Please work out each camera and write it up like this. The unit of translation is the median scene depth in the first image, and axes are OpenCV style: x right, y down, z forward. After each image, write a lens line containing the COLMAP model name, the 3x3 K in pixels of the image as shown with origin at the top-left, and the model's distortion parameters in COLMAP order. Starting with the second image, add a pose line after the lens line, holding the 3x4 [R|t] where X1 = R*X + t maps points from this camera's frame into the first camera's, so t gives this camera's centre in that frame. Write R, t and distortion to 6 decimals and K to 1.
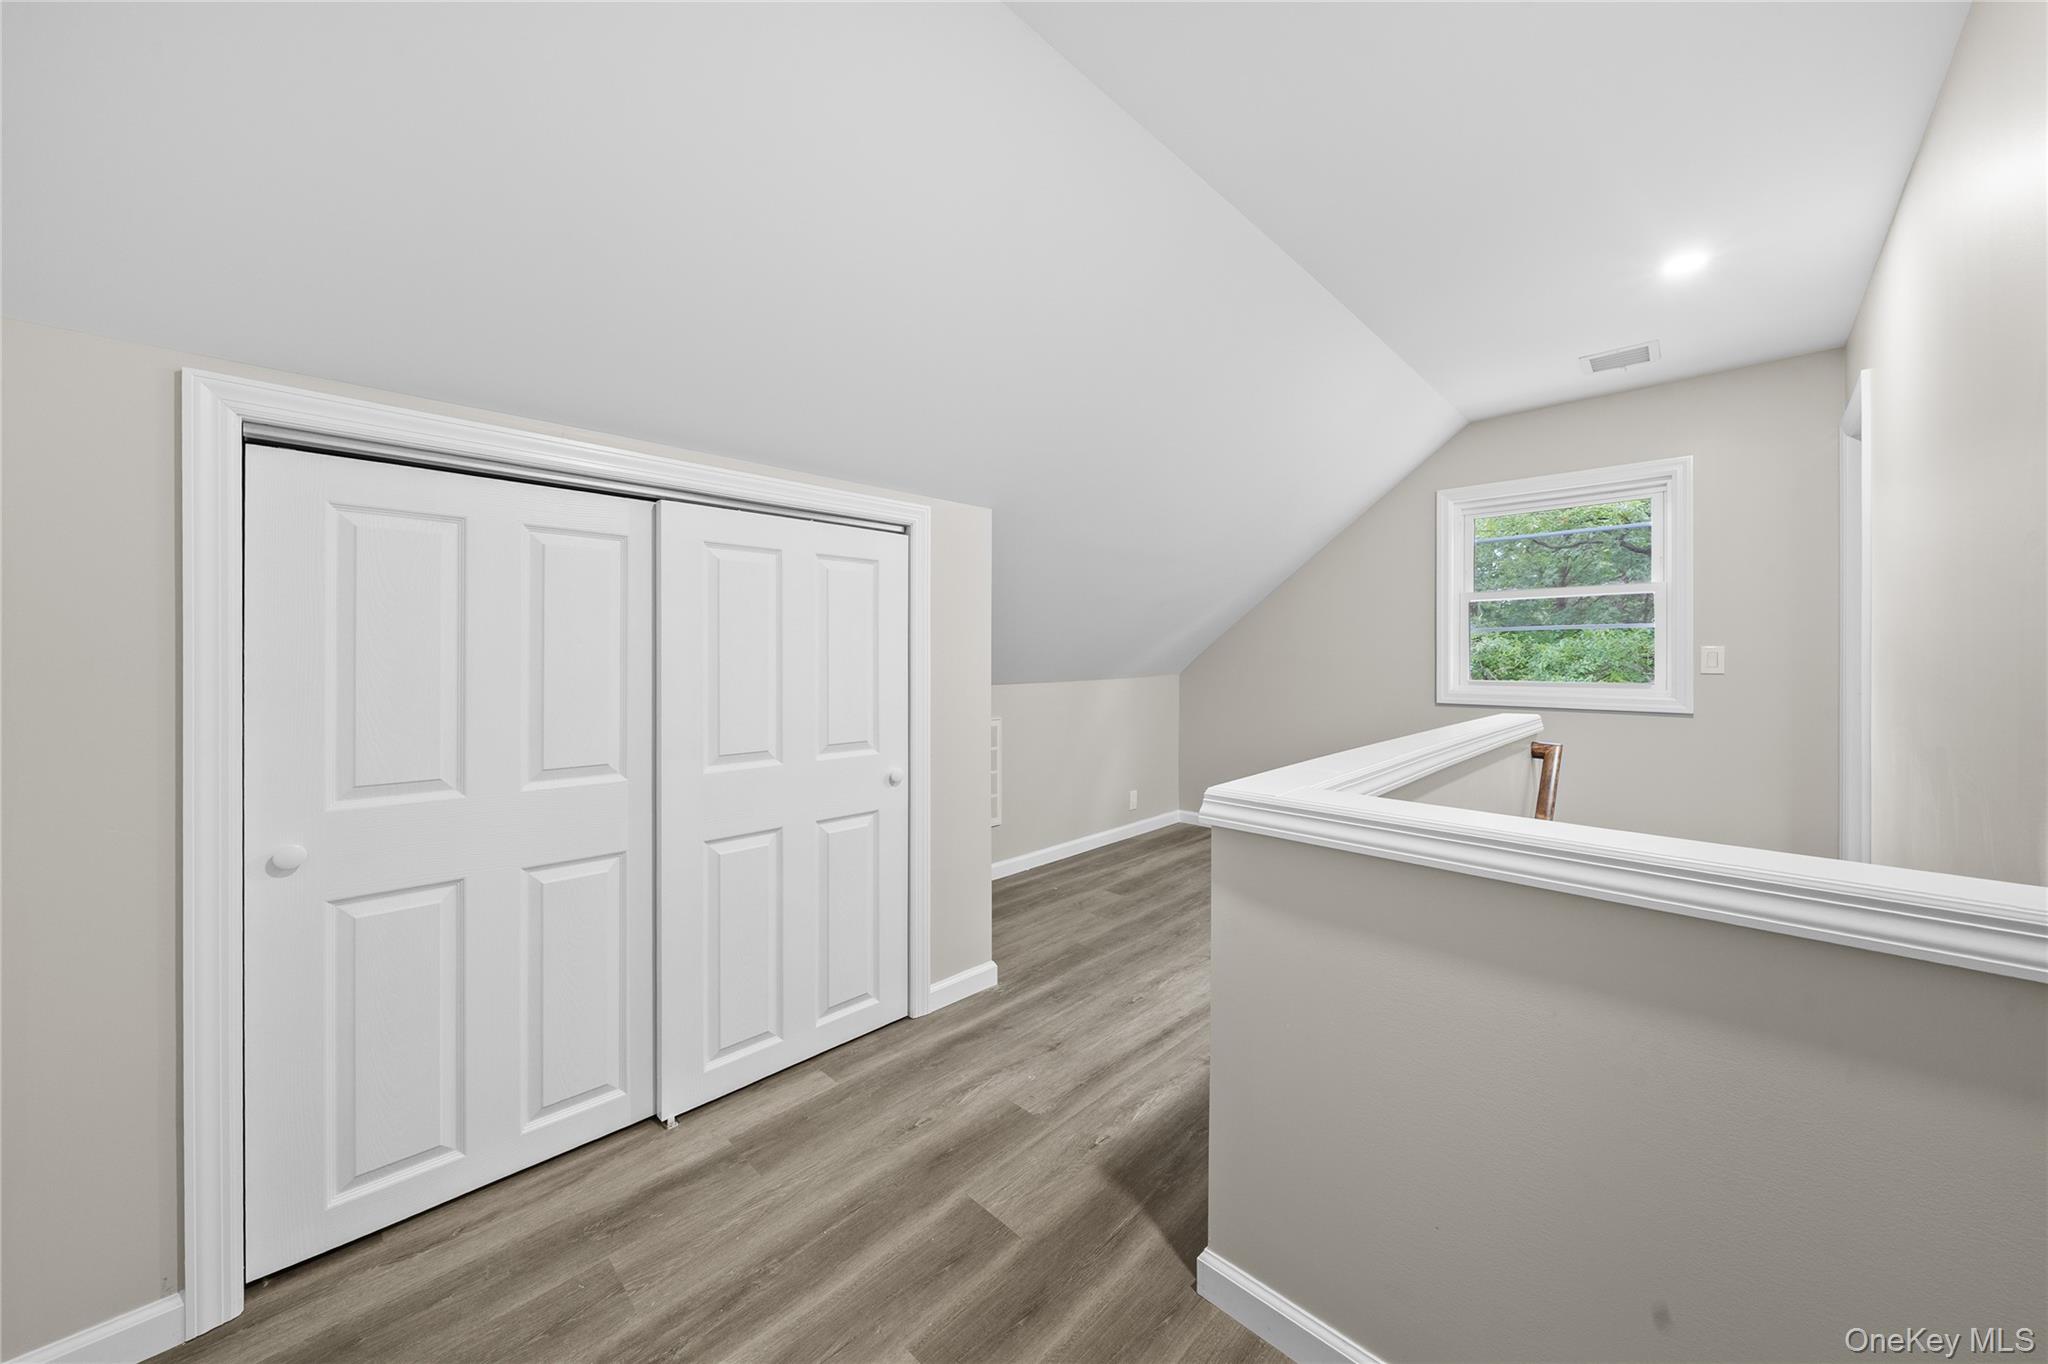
lens RADIAL K [[732.0, 0, 1023.3], [0, 732.0, 662.9], [0, 0, 1]] dist [0.000225, -0.000045]
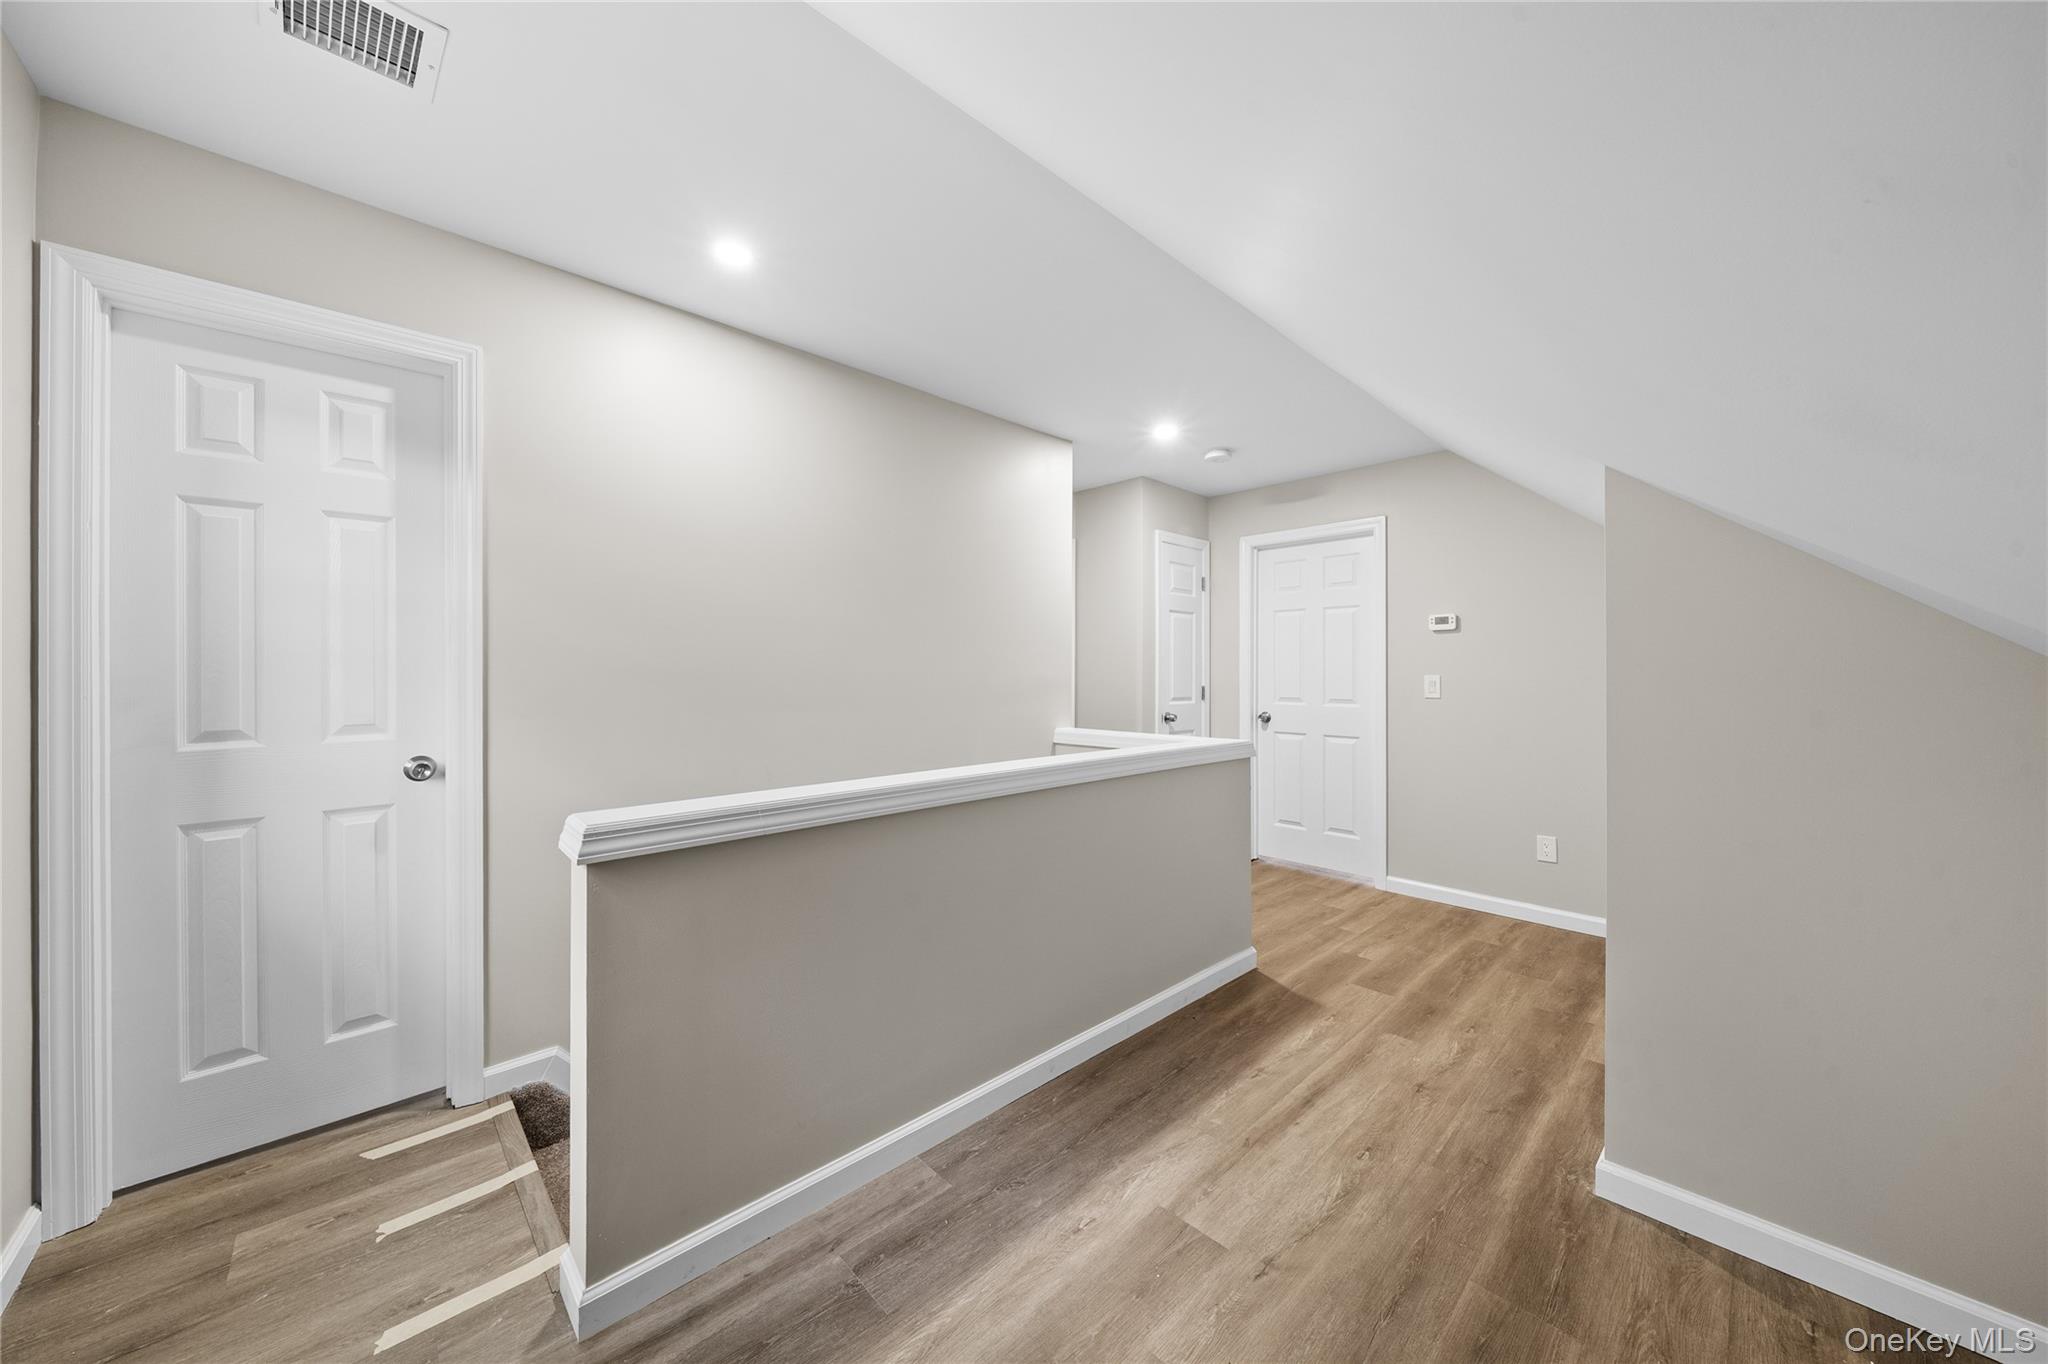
lens RADIAL K [[732.0, 0, 1030.4], [0, 732.0, 669.6], [0, 0, 1]] dist [0.000225, -0.000045]
pose [[-0.999831, -0.001799, 0.018304, 0.534527], [-0.001813, 0.999998, -0.000763, -0.029055], [-0.018303, -0.000796, -0.999832, 1.952748]]
